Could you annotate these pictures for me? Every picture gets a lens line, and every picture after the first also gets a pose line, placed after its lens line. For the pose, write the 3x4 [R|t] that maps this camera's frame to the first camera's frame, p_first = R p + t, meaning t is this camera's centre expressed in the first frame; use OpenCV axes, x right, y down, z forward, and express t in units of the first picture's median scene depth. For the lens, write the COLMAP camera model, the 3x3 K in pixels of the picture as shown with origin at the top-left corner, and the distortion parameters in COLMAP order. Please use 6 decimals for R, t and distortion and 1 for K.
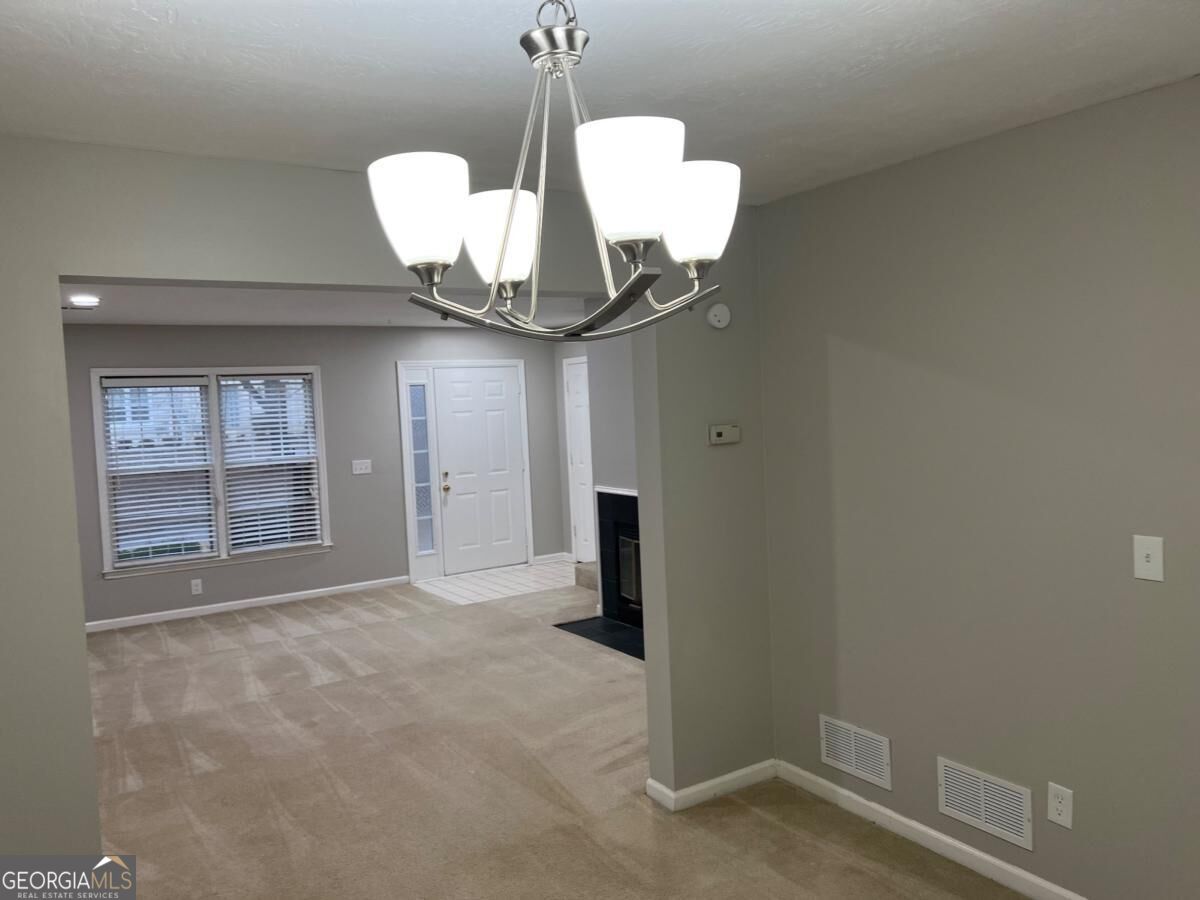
lens RADIAL K [[892.4, 0, 606.7], [0, 892.4, 445.3], [0, 0, 1]] dist [0.049164, -0.079773]
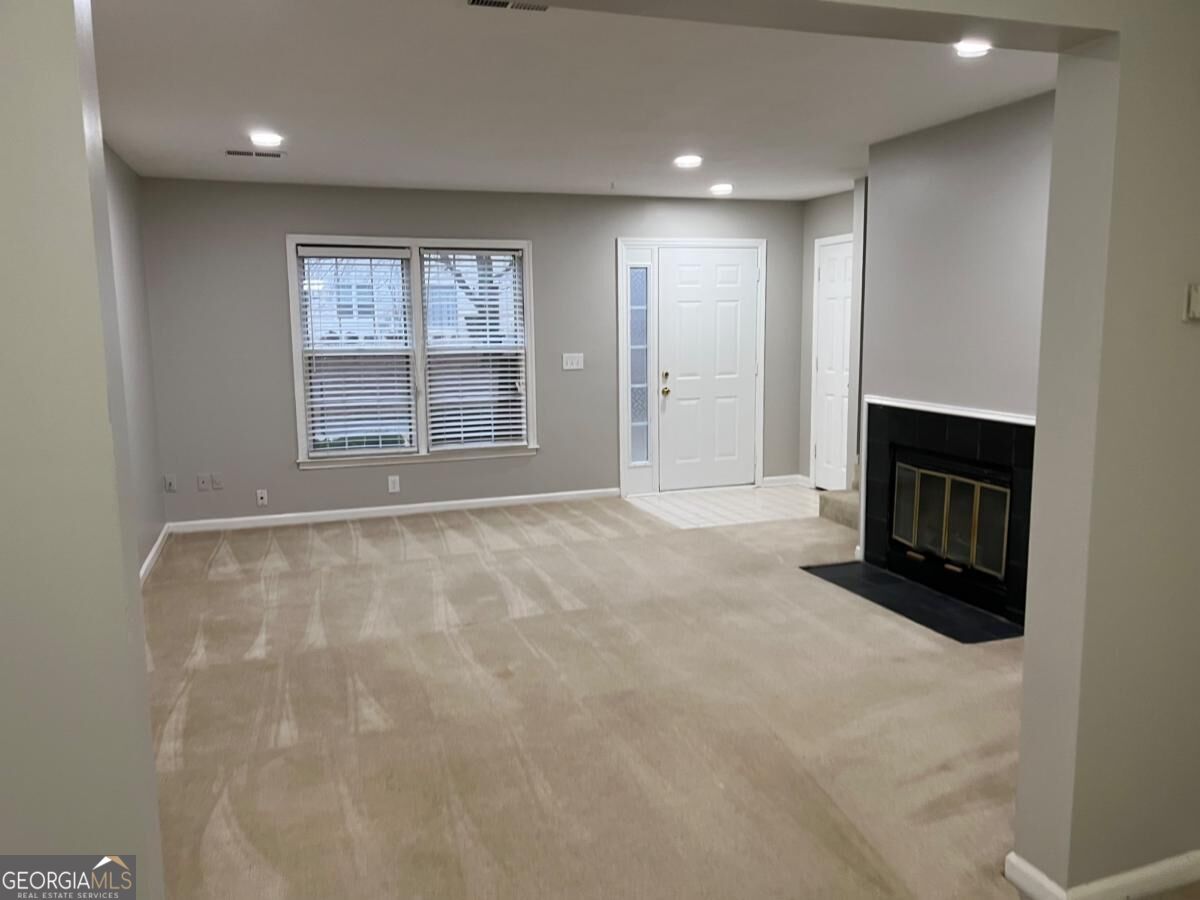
lens RADIAL K [[892.4, 0, 606.7], [0, 892.4, 445.3], [0, 0, 1]] dist [0.049164, -0.079773]
pose [[0.974300, 0.064006, -0.215969, -0.078622], [-0.042859, 0.993940, 0.101221, 0.026039], [0.221139, -0.089363, 0.971139, 0.250708]]
